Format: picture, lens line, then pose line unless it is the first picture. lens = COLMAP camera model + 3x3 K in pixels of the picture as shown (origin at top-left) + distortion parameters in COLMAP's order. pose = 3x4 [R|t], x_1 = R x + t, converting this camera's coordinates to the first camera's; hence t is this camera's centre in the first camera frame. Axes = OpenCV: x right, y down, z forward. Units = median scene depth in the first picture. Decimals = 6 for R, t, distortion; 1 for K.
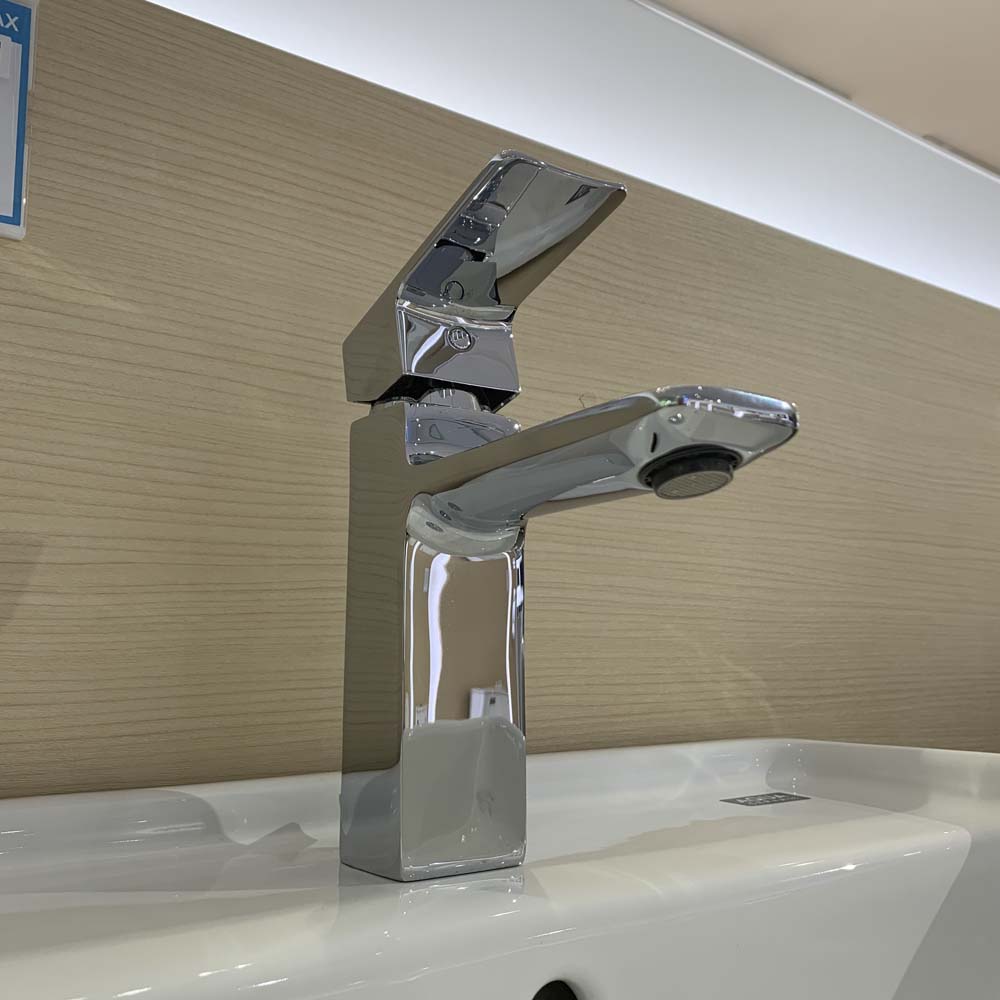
lens RADIAL K [[1022.9, 0, 500.0], [0, 1022.9, 500.0], [0, 0, 1]] dist [-0.000422, 0.006995]
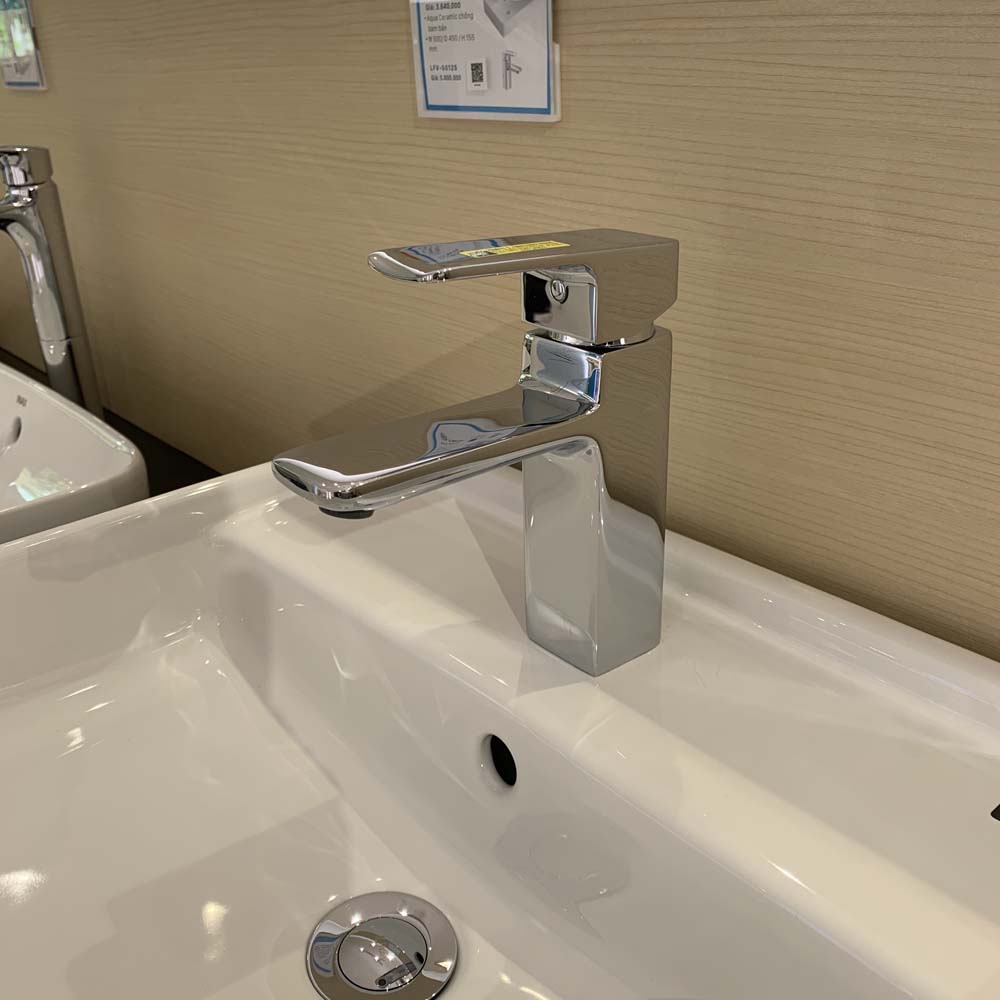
lens RADIAL K [[1052.2, 0, 500.2], [0, 1052.2, 523.5], [0, 0, 1]] dist [-0.018307, -0.008954]
pose [[0.089147, 0.429178, -0.898810, 0.995828], [0.176983, 0.881217, 0.438331, -0.389853], [0.980168, -0.198150, 0.002601, 0.763788]]
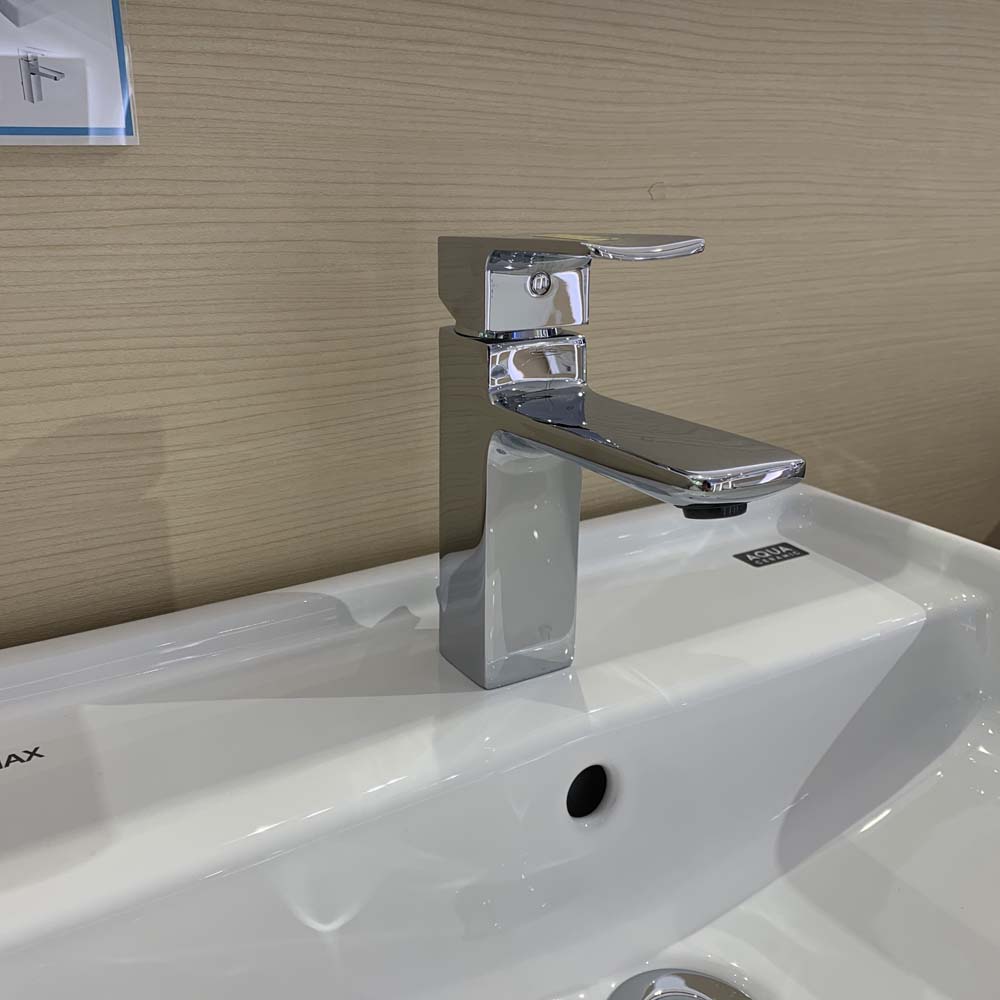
lens RADIAL K [[1019.0, 0, 500.0], [0, 1019.0, 500.0], [0, 0, 1]] dist [-0.000709, -0.017171]
pose [[0.998216, 0.034225, -0.048916, -0.014476], [-0.008052, 0.889051, 0.457738, -0.393504], [0.059155, -0.456528, 0.887740, -0.102544]]
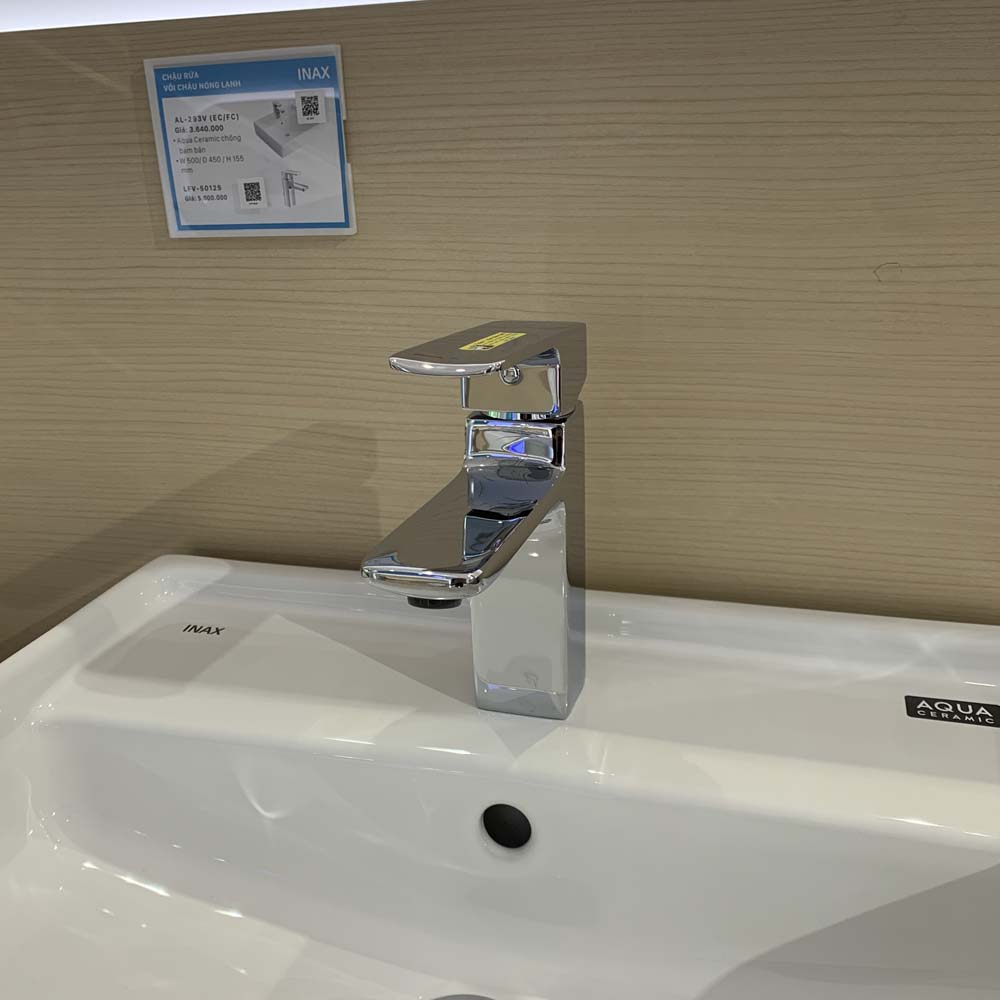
lens RADIAL K [[1010.8, 0, 514.1], [0, 1010.8, 502.7], [0, 0, 1]] dist [0.111679, -0.343943]
pose [[0.626485, 0.253208, -0.737158, 0.826233], [0.140895, 0.893391, 0.426615, -0.477388], [0.766593, -0.371130, 0.524020, 0.237274]]
